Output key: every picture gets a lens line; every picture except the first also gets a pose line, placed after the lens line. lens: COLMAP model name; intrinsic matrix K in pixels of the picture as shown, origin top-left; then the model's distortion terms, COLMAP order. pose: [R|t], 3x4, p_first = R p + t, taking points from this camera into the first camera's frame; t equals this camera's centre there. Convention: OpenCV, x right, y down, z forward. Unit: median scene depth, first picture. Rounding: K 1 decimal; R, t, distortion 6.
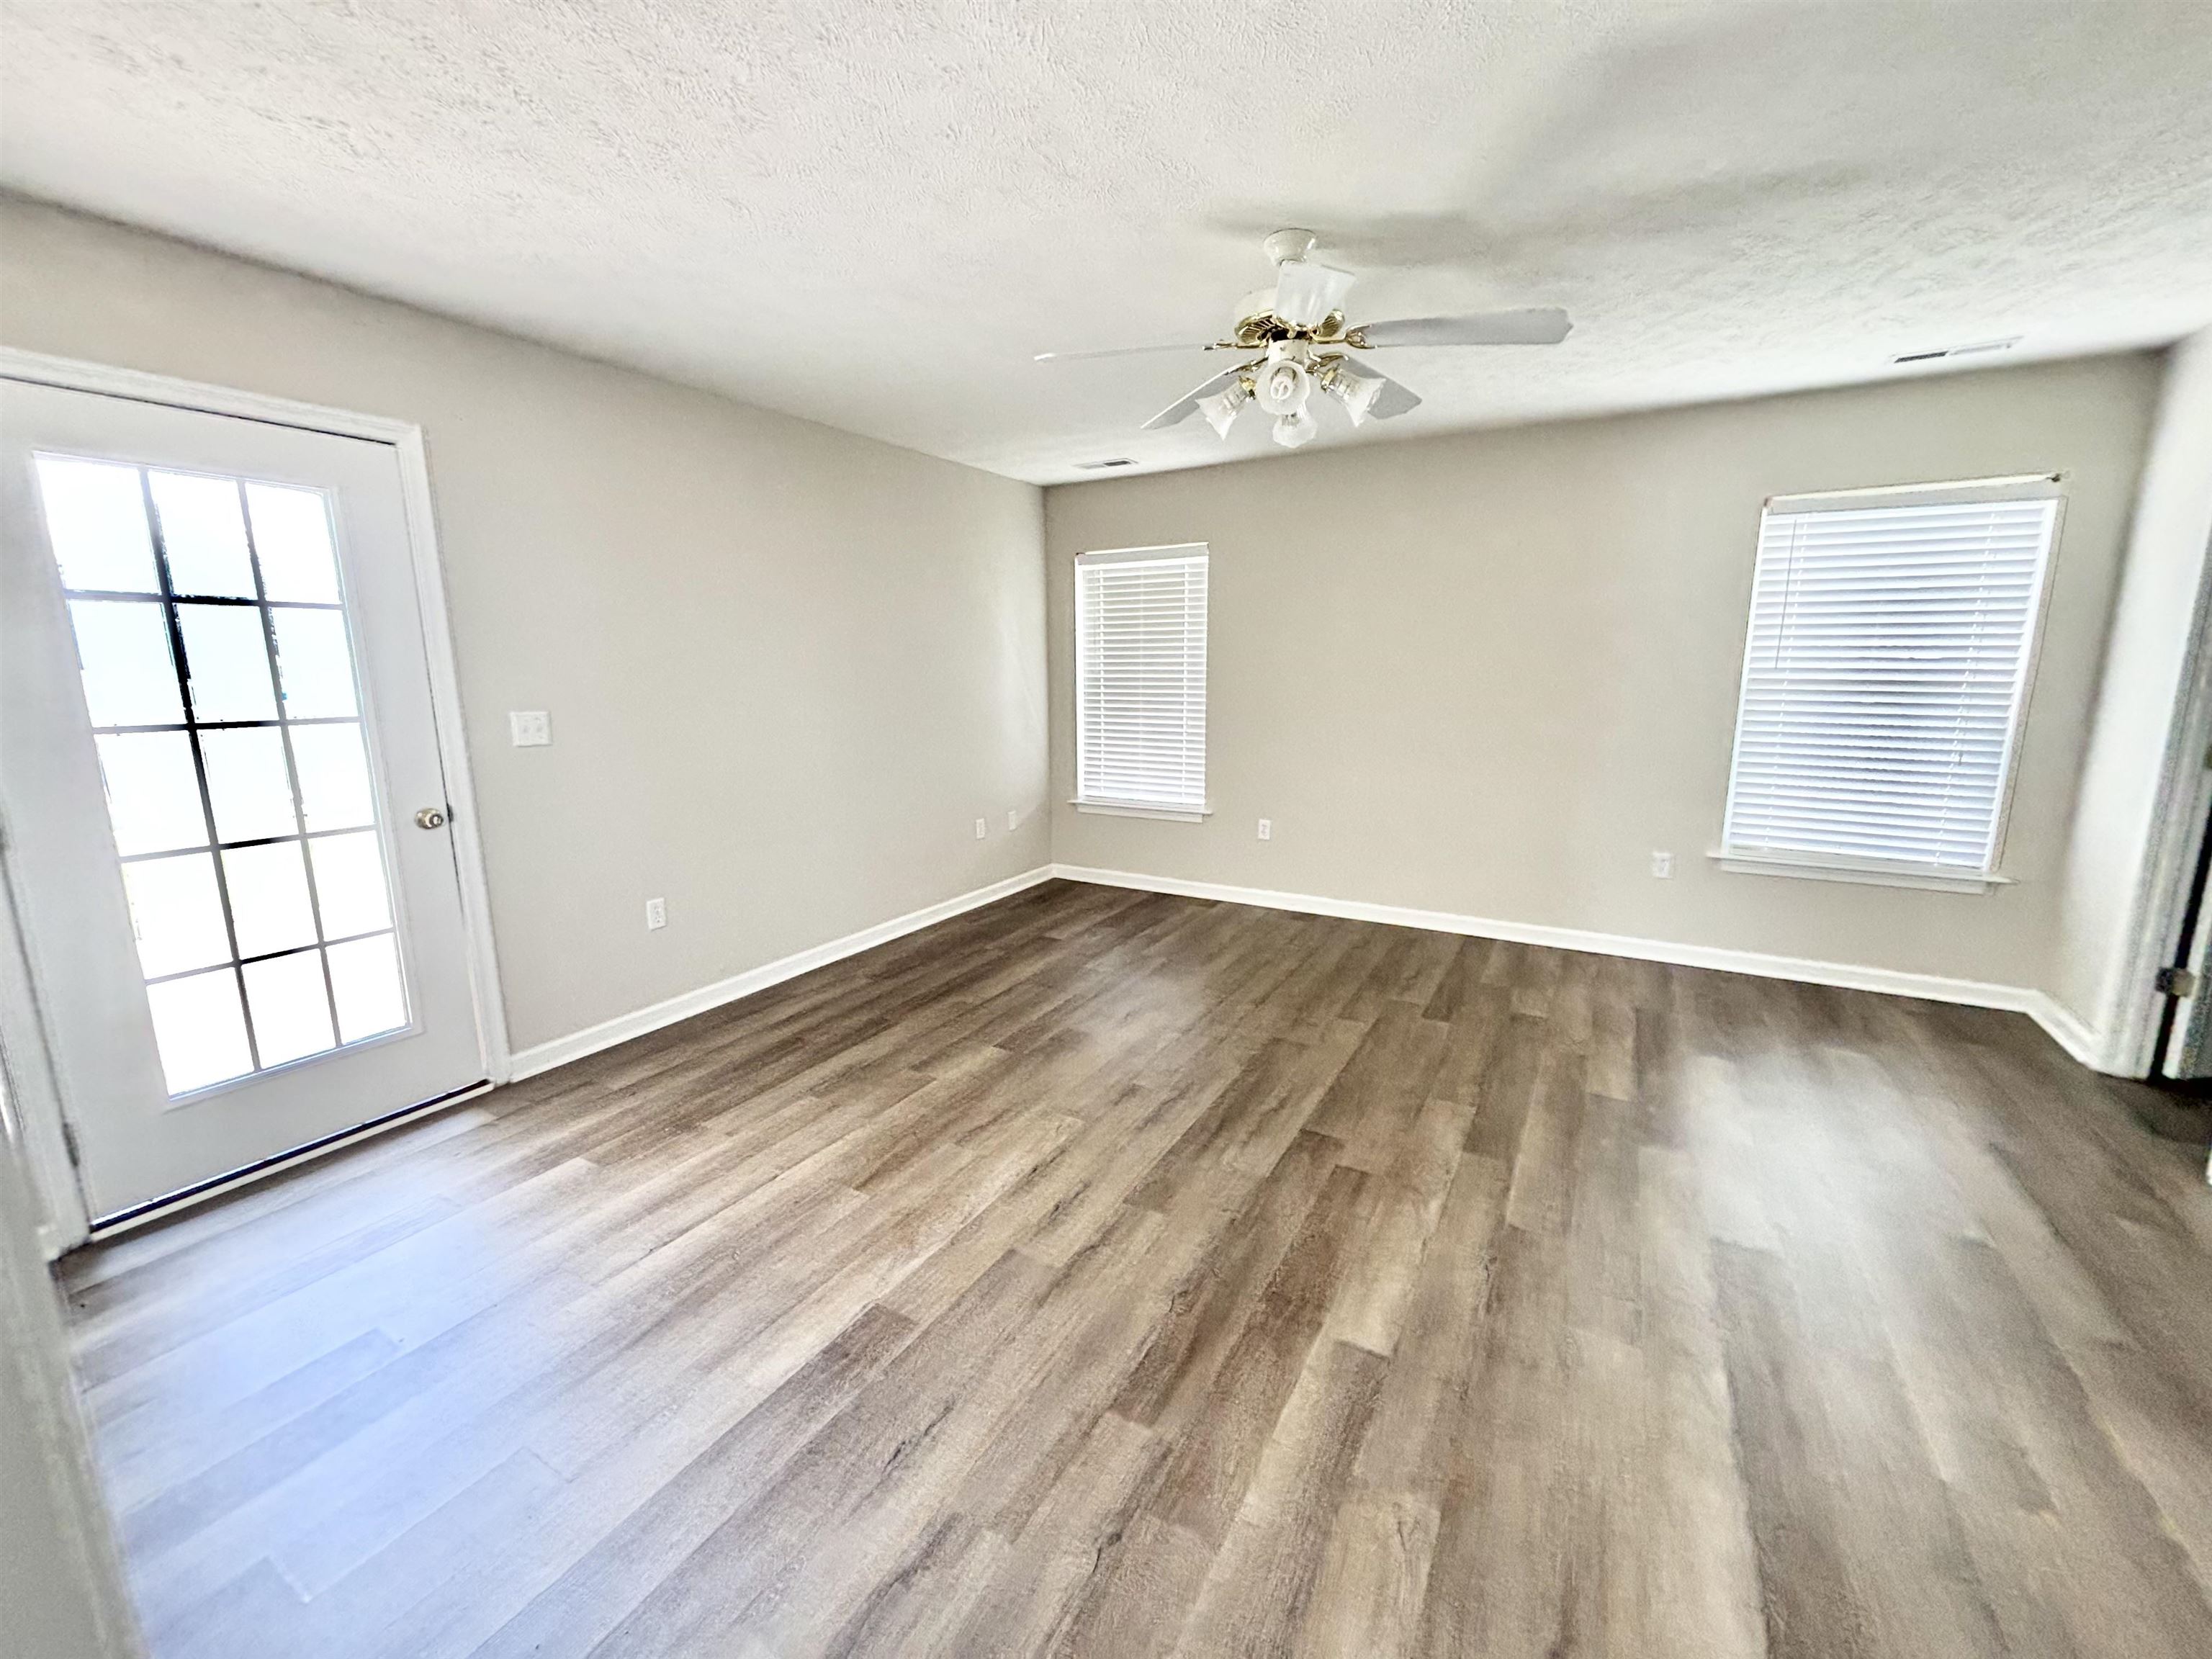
lens RADIAL K [[896.7, 0, 1093.8], [0, 896.7, 819.4], [0, 0, 1]] dist [-0.000904, -0.000062]
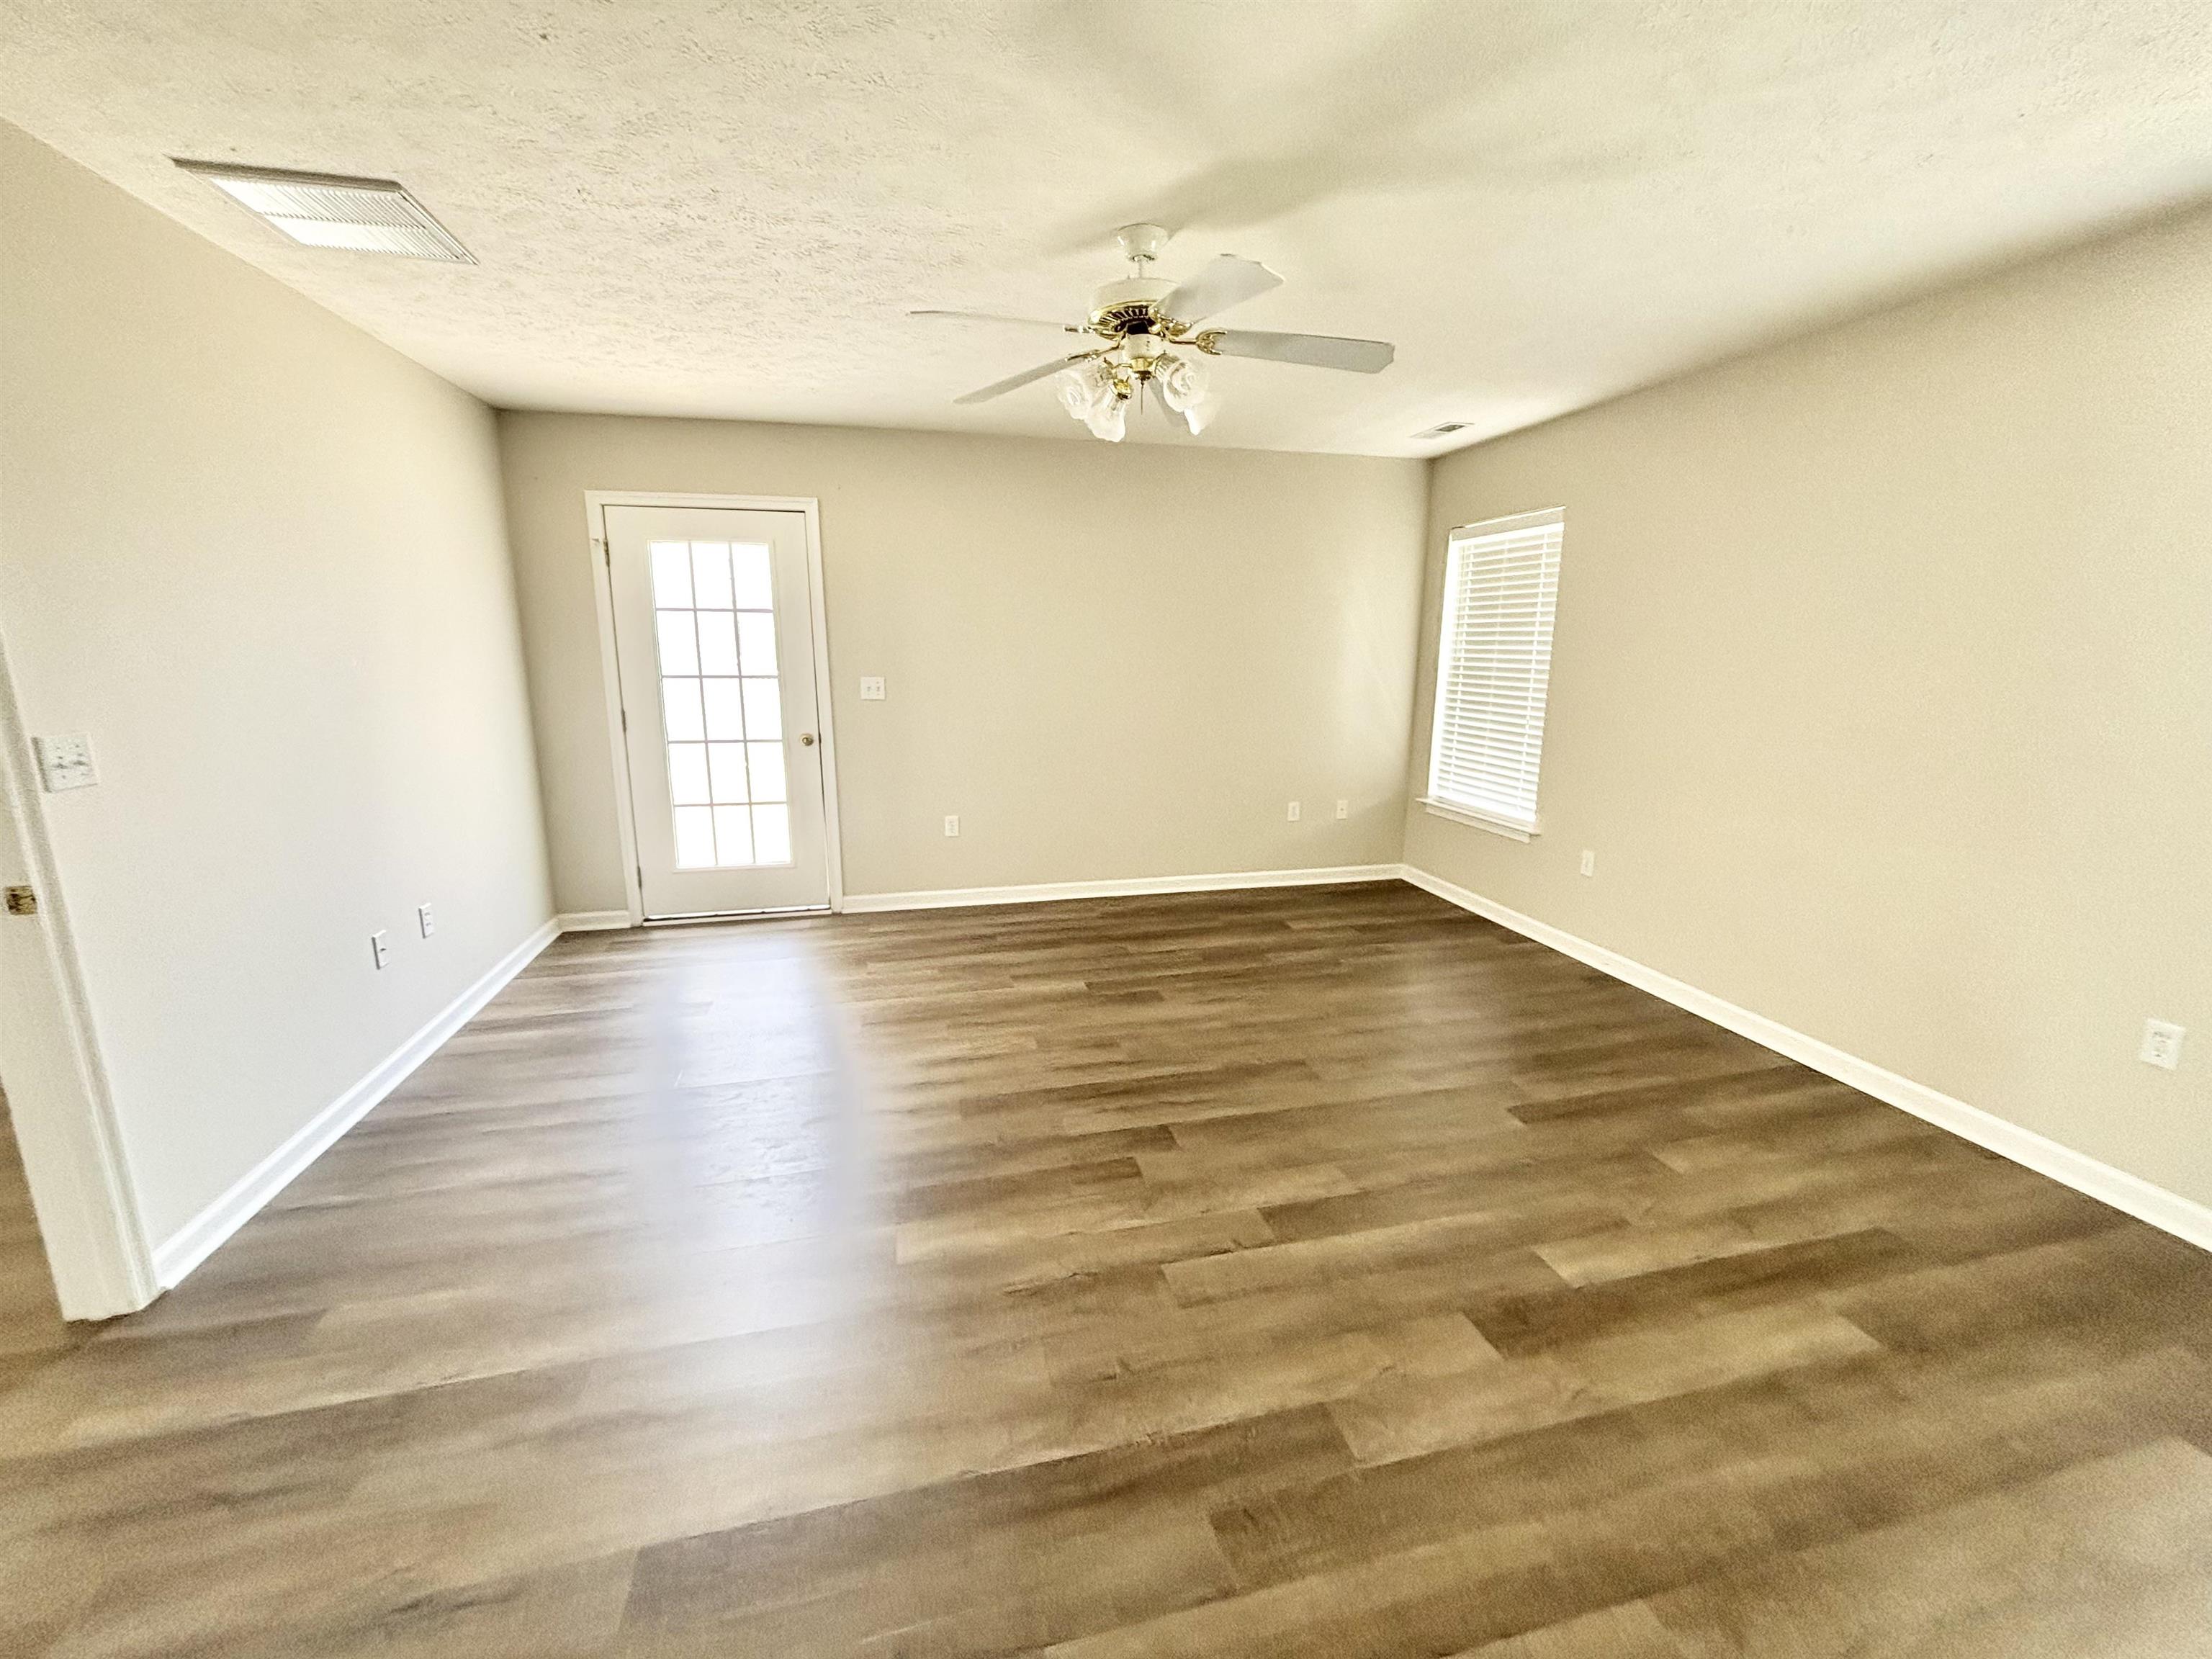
lens RADIAL K [[896.7, 0, 1104.6], [0, 896.7, 825.9], [0, 0, 1]] dist [-0.000904, -0.000062]
pose [[0.690046, 0.154877, -0.707000, 0.626864], [-0.134019, 0.987286, 0.085472, -0.044093], [0.711249, 0.035772, 0.702030, 0.179865]]
